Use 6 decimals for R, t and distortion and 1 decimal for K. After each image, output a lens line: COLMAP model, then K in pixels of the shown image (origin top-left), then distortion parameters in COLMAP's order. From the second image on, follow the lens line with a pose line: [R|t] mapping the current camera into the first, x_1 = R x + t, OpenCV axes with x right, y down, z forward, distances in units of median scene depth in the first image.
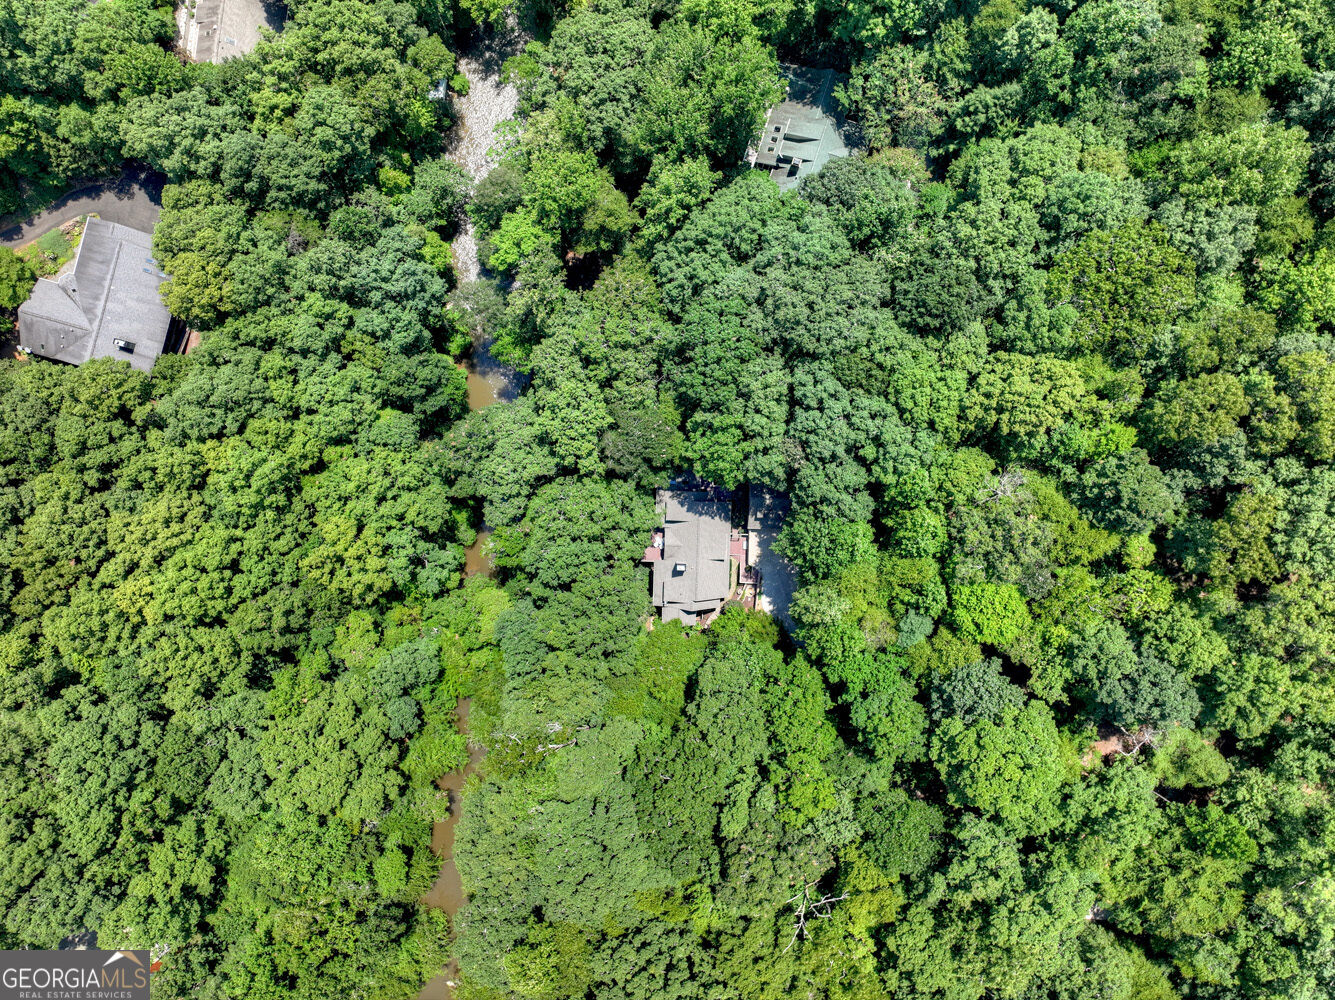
lens RADIAL K [[945.6, 0, 664.6], [0, 945.6, 492.6], [0, 0, 1]] dist [0.000918, 0.012663]
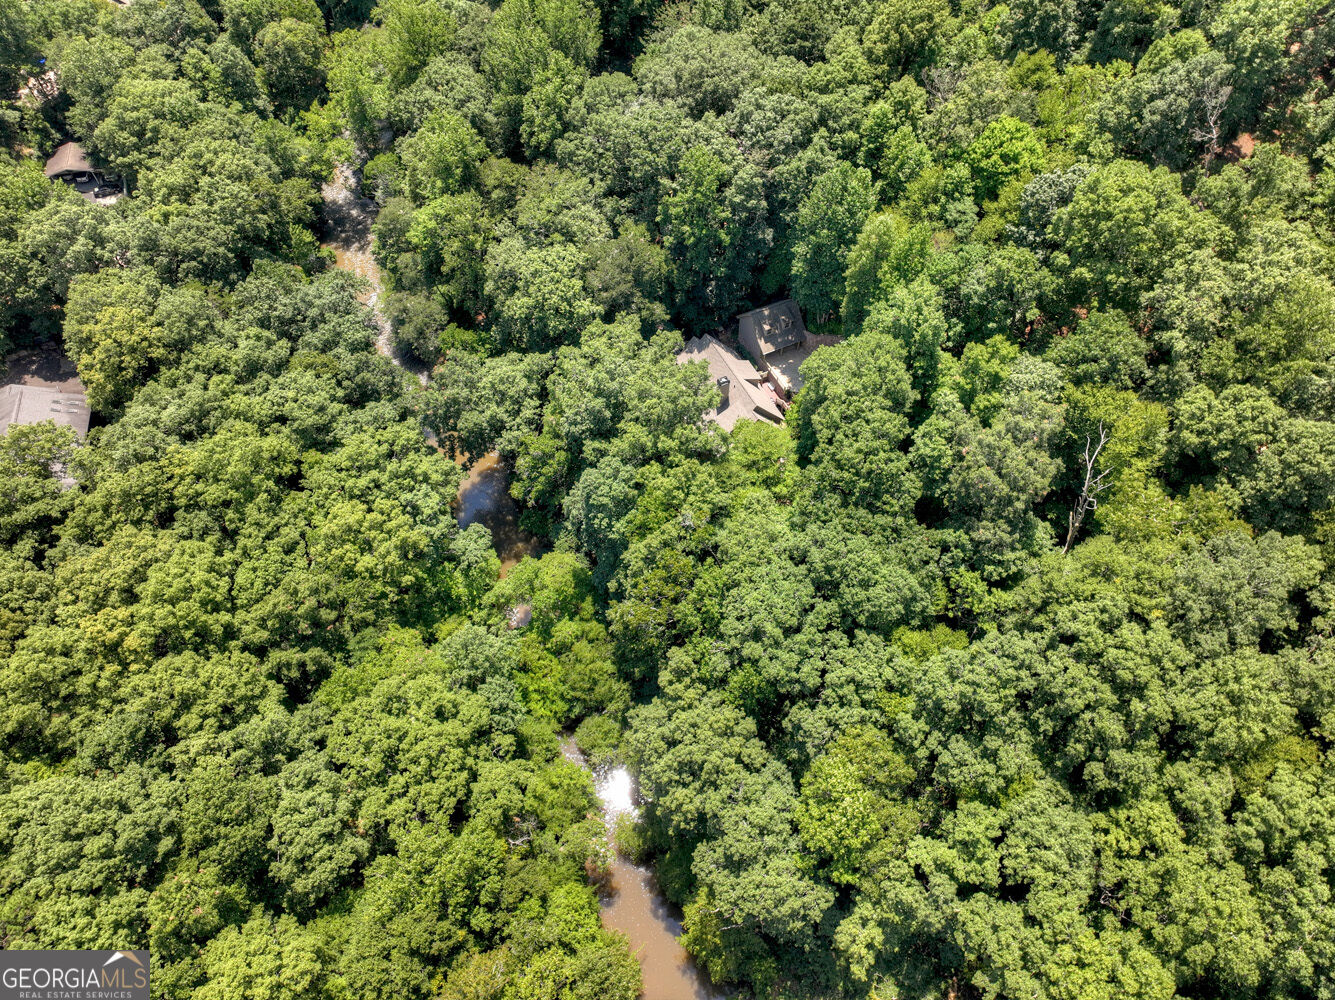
lens RADIAL K [[945.6, 0, 666.6], [0, 945.6, 495.2], [0, 0, 1]] dist [0.000918, 0.012663]
pose [[0.880114, -0.384329, 0.278730, -0.338125], [0.474758, 0.709974, -0.520136, 0.624847], [0.002012, 0.590108, 0.807322, 0.336441]]
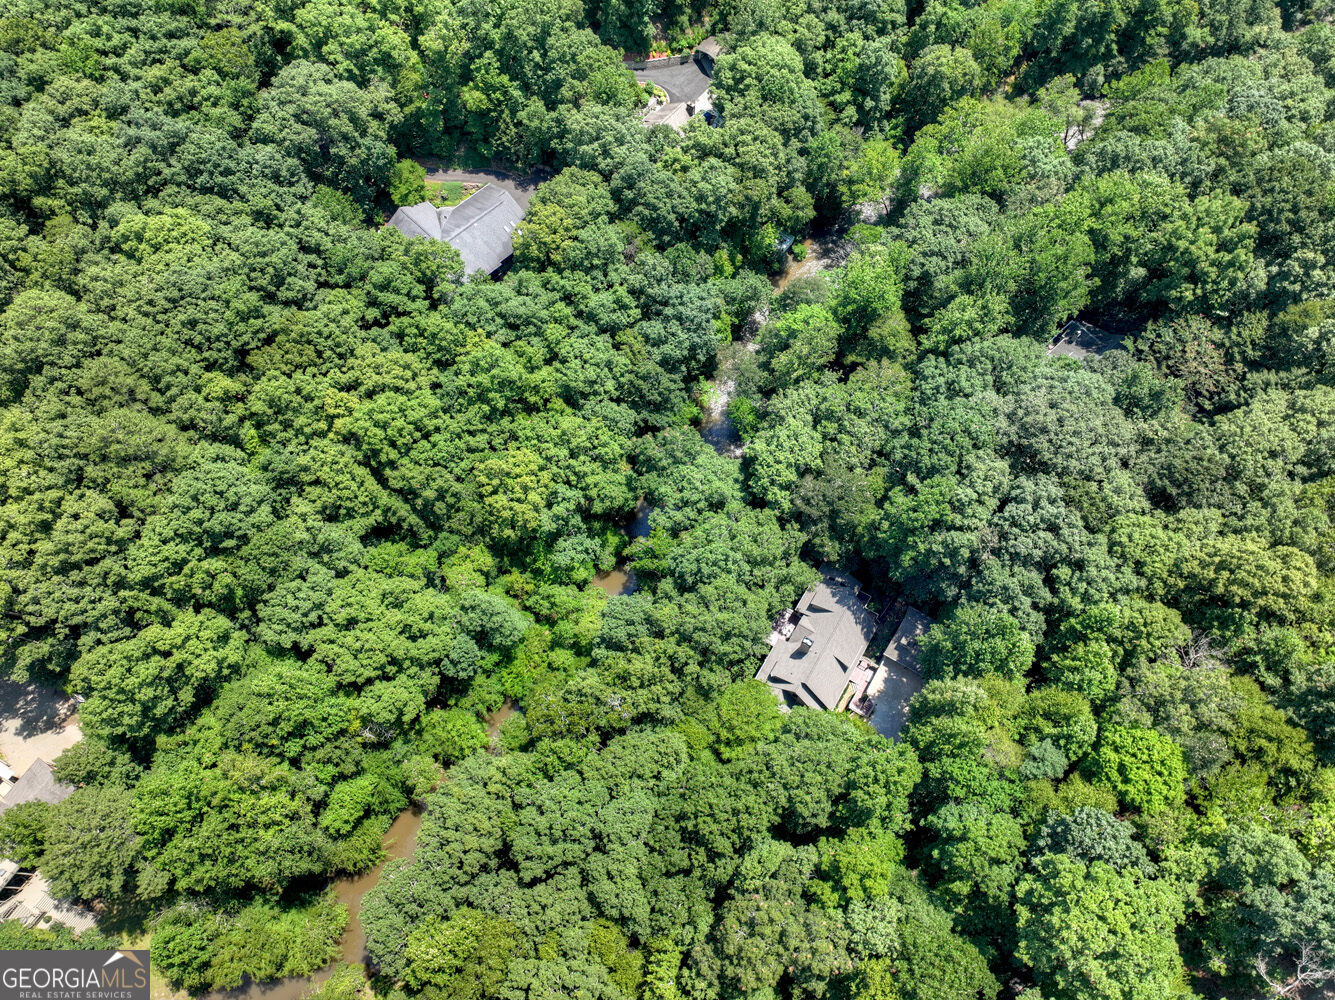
lens RADIAL K [[945.6, 0, 662.5], [0, 945.6, 495.0], [0, 0, 1]] dist [0.000918, 0.012663]
pose [[0.867999, 0.449444, -0.211134, 0.025636], [-0.496497, 0.778418, -0.384130, 0.413028], [-0.008294, 0.438252, 0.898814, 0.085867]]
